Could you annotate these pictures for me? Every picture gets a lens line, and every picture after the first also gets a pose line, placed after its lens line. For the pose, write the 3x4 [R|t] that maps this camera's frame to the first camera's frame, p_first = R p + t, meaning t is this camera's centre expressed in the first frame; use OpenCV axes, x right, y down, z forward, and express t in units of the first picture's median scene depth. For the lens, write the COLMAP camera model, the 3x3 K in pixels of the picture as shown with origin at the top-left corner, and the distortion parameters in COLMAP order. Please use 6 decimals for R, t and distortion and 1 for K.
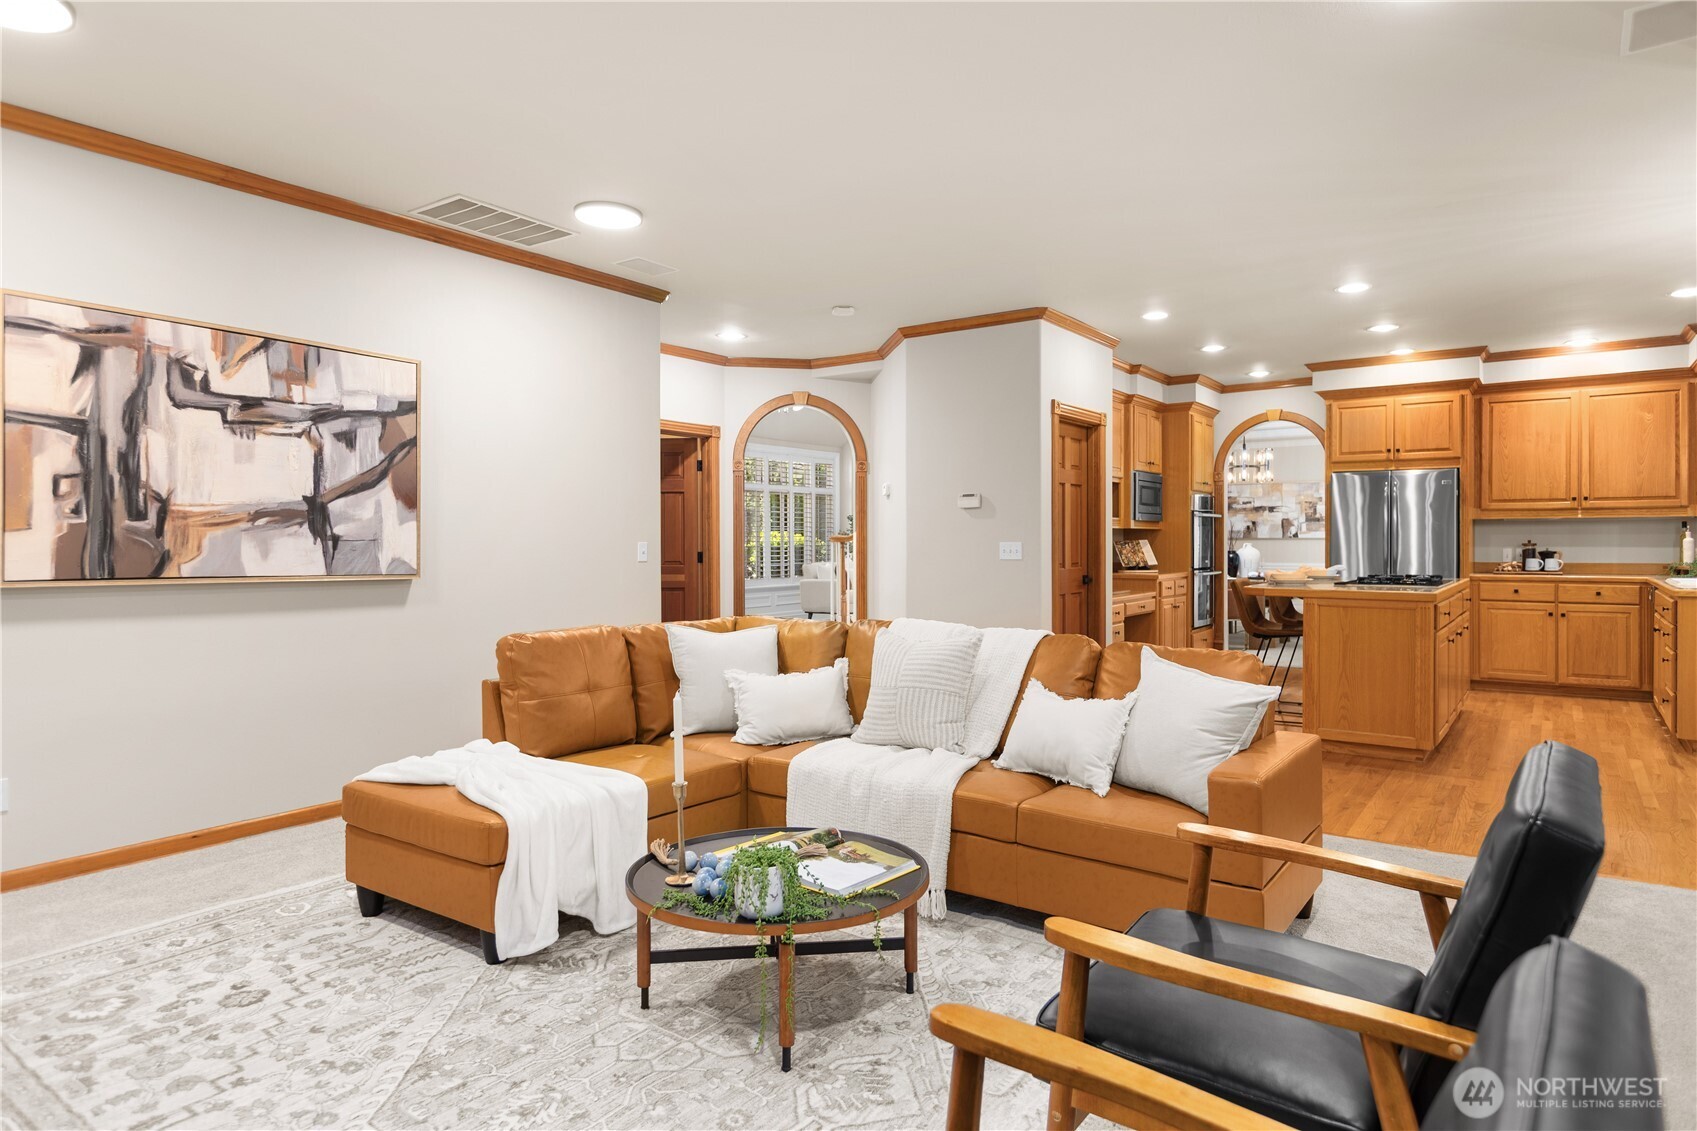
lens RADIAL K [[979.6, 0, 848.4], [0, 979.6, 547.5], [0, 0, 1]] dist [-0.002815, -0.001031]
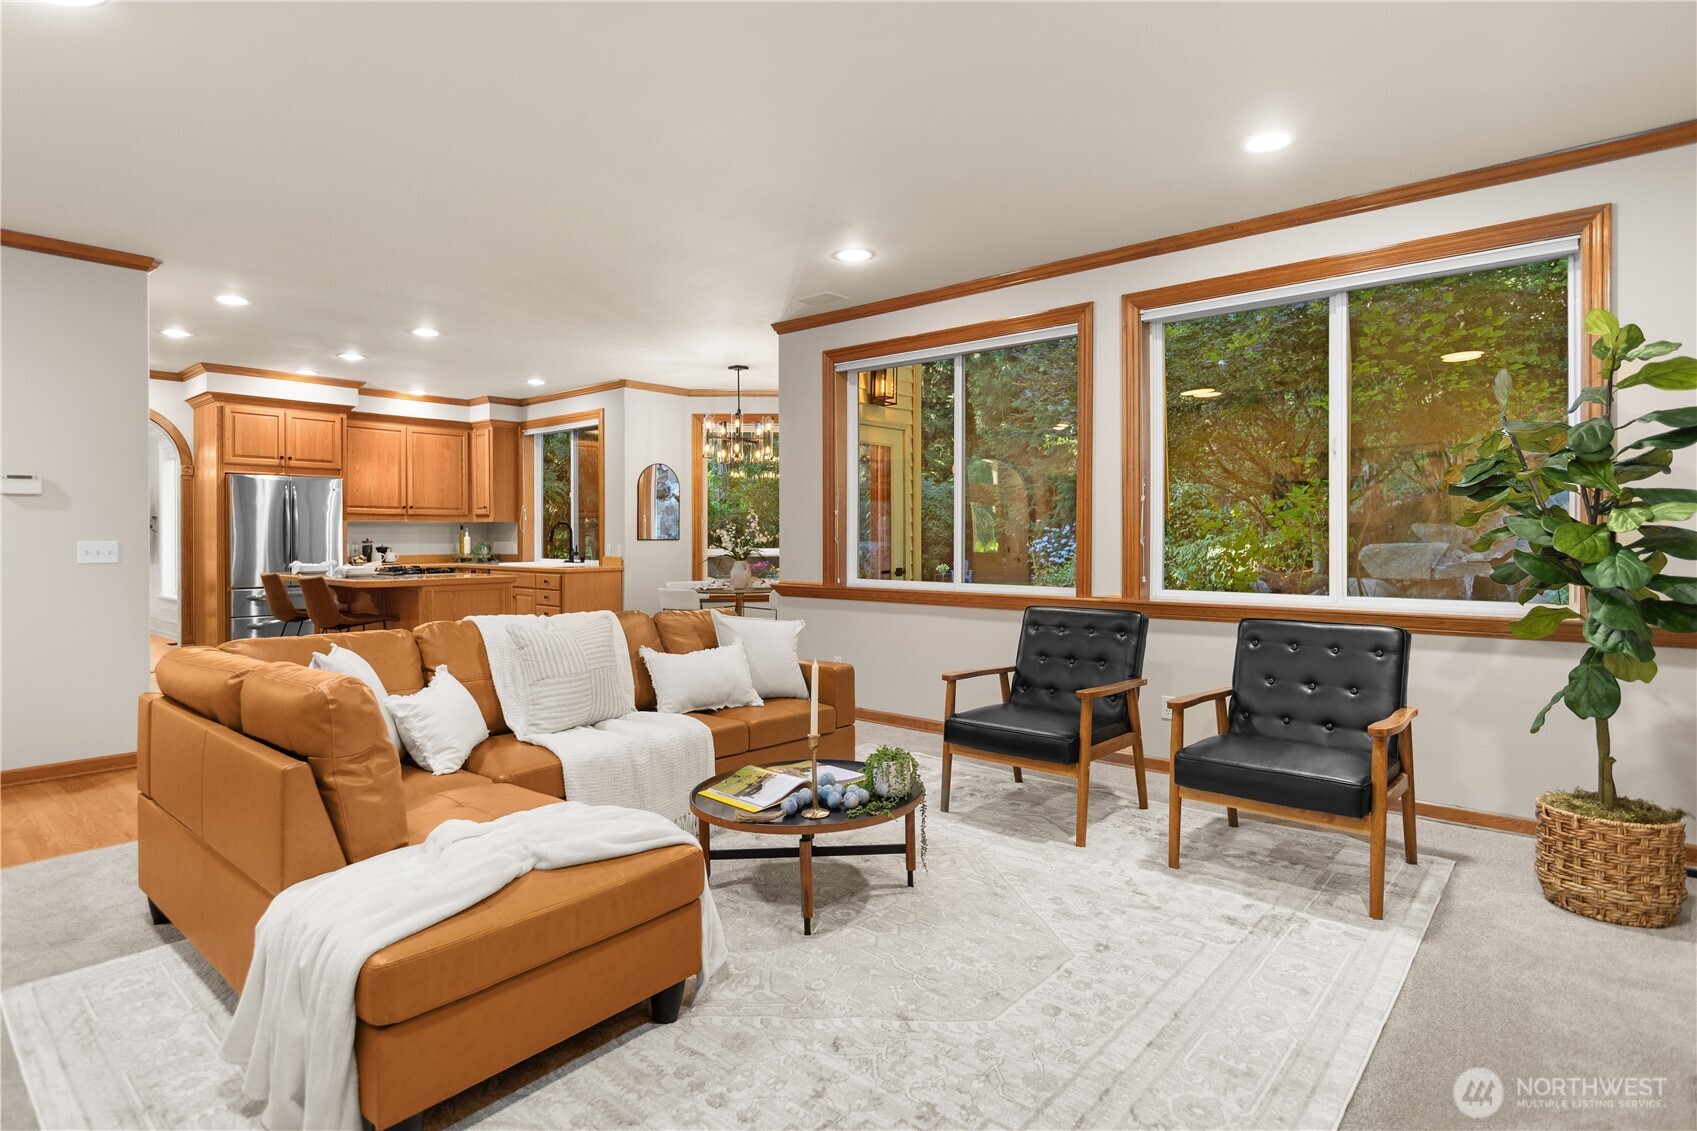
lens RADIAL K [[889.9, 0, 848.5], [0, 889.9, 565.5], [0, 0, 1]] dist [-0.000295, -0.000062]
pose [[0.083700, -0.030481, 0.996025, -1.499991], [0.005273, 0.999532, 0.030146, -0.013143], [-0.996477, 0.002728, 0.083822, 1.015929]]
